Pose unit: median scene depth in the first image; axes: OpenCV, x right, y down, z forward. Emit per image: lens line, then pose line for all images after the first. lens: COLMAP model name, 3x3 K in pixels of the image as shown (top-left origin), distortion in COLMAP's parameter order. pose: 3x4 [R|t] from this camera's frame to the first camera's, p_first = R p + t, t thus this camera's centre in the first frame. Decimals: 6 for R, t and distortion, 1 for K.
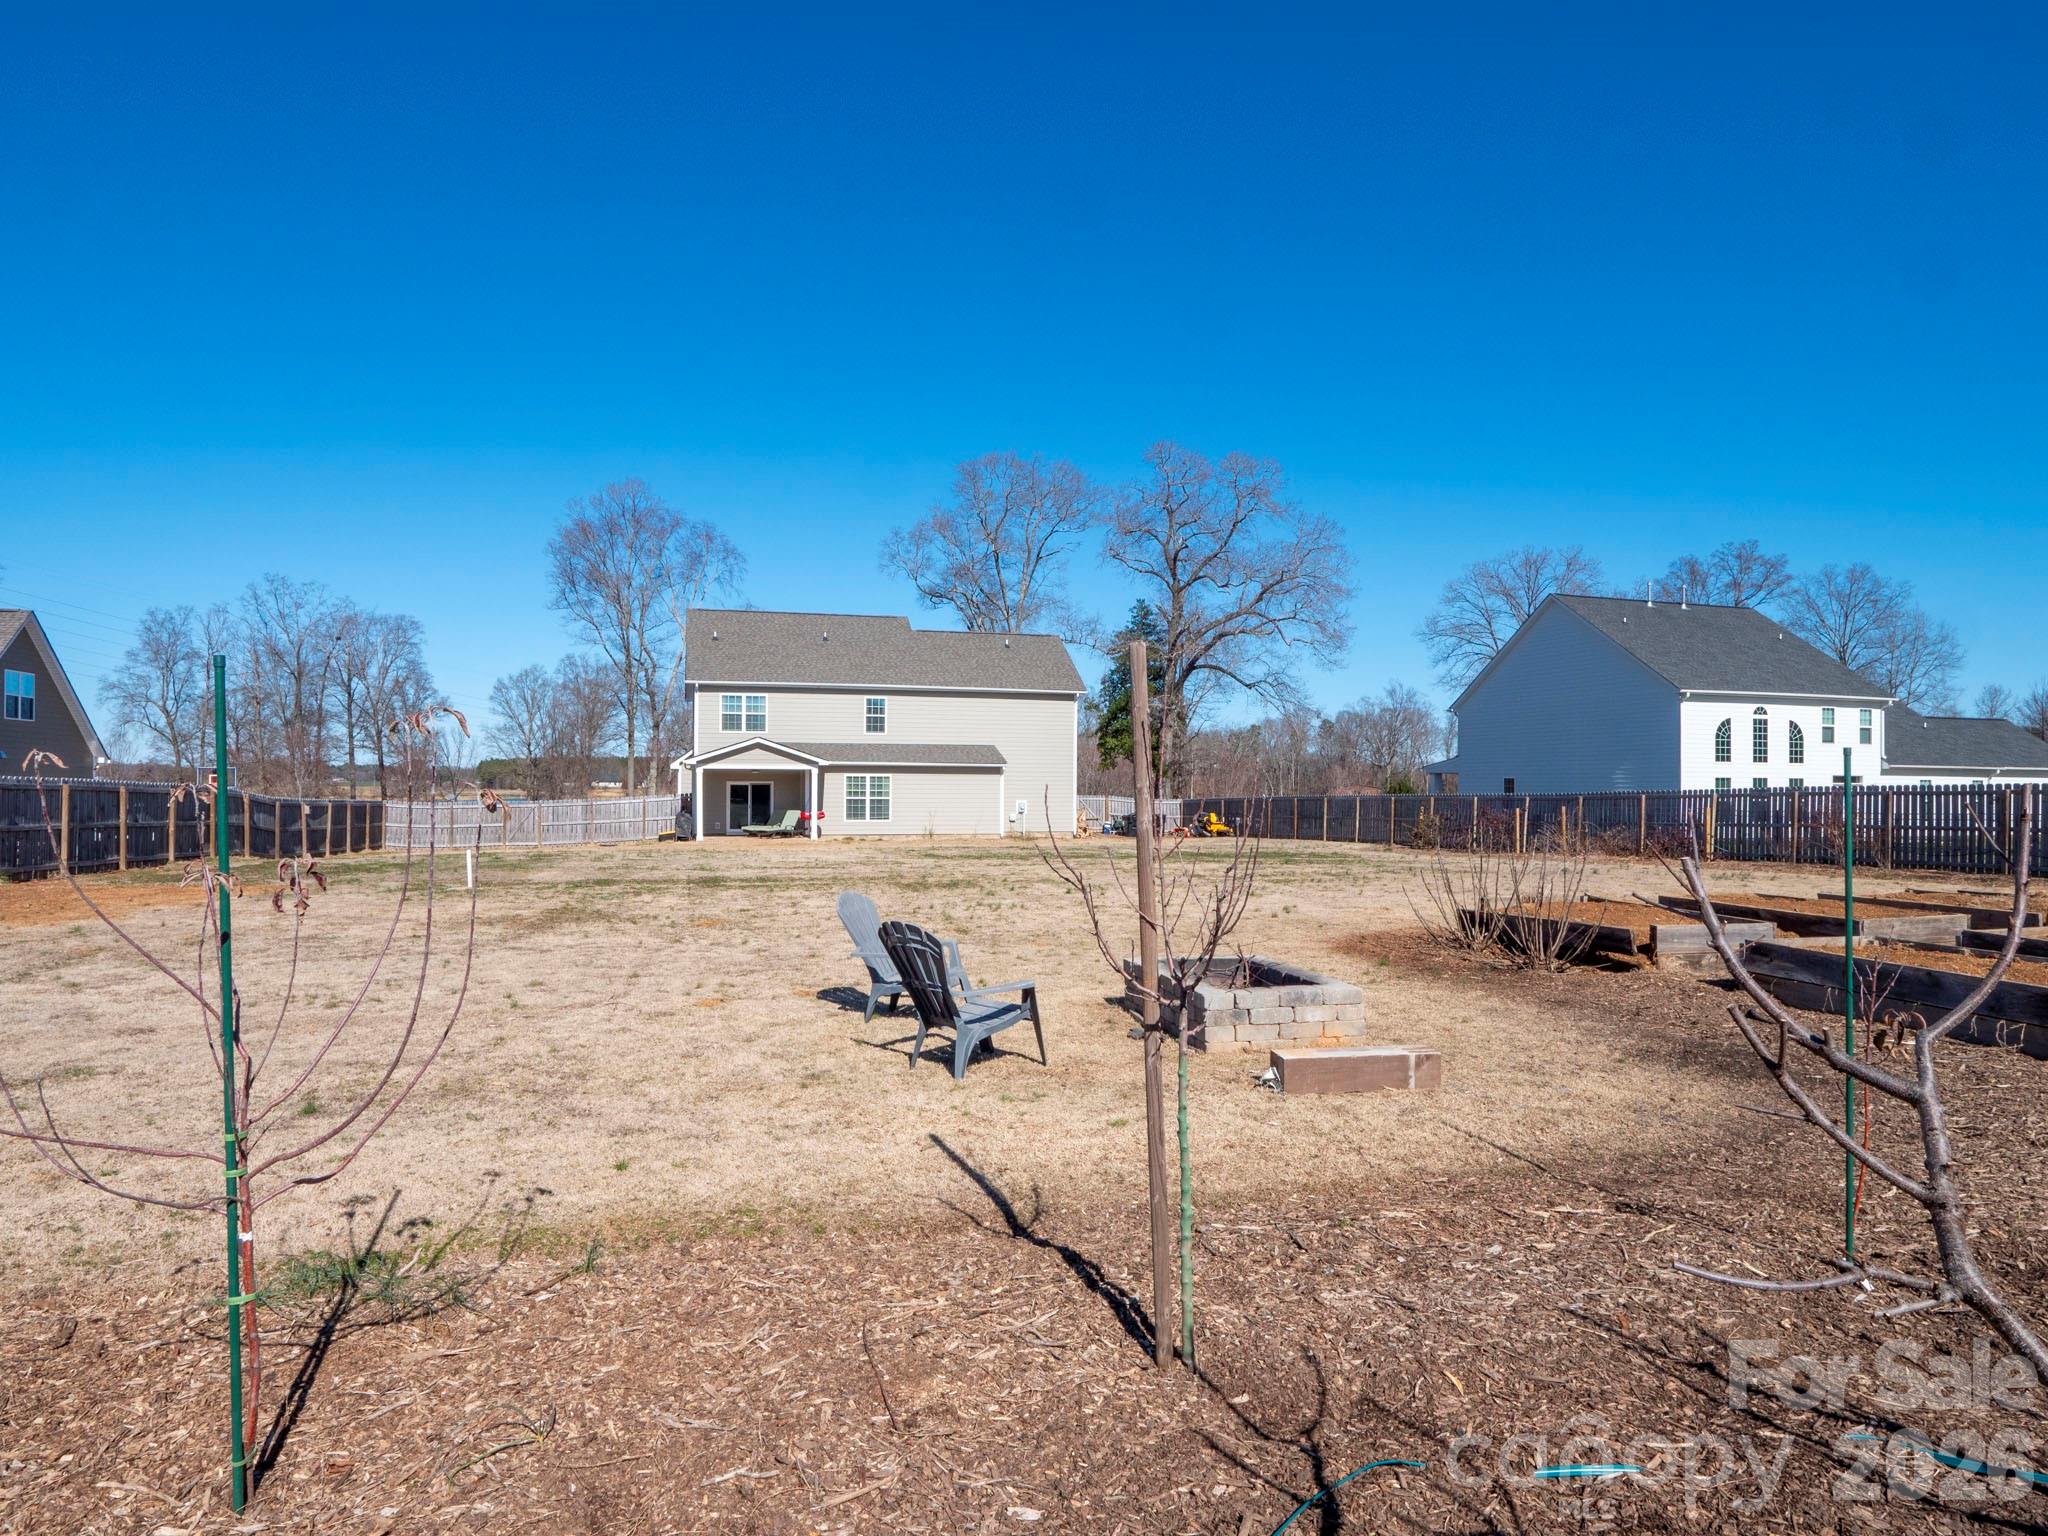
lens RADIAL K [[1270.9, 0, 1009.0], [0, 1270.9, 762.6], [0, 0, 1]] dist [-0.008568, -0.000698]
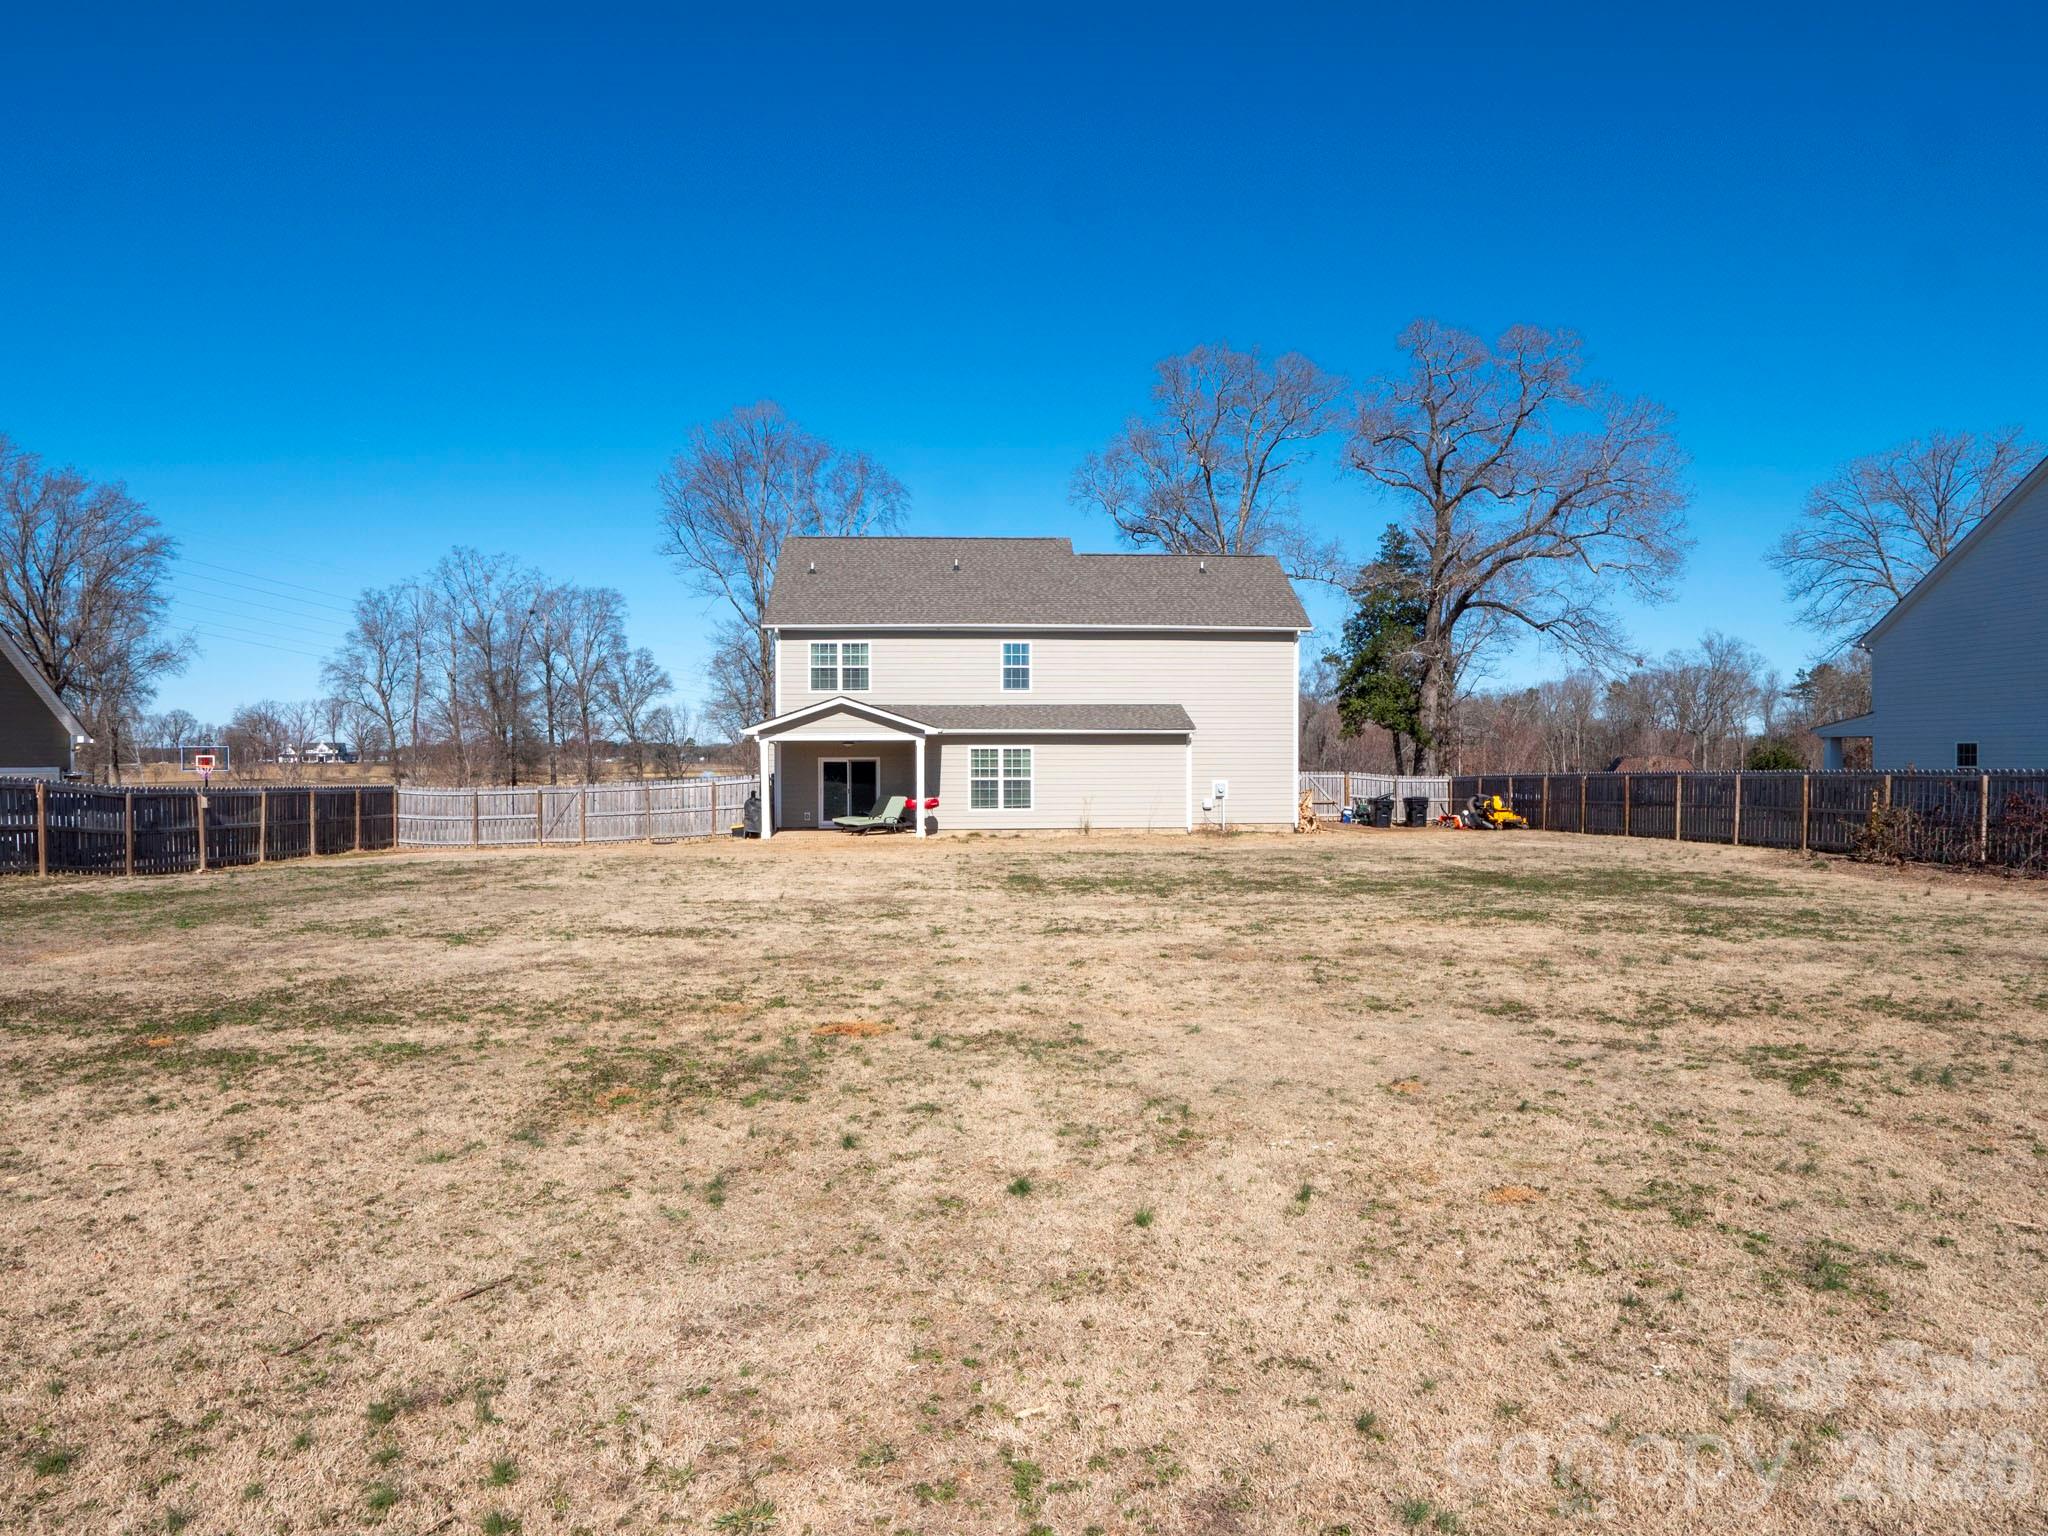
lens RADIAL K [[1270.9, 0, 1009.0], [0, 1270.9, 762.6], [0, 0, 1]] dist [-0.008568, -0.000698]
pose [[0.980621, -0.007504, -0.195772, 0.028681], [0.011515, 0.999746, 0.019356, 0.003592], [0.195577, -0.021235, 0.980458, 0.226243]]
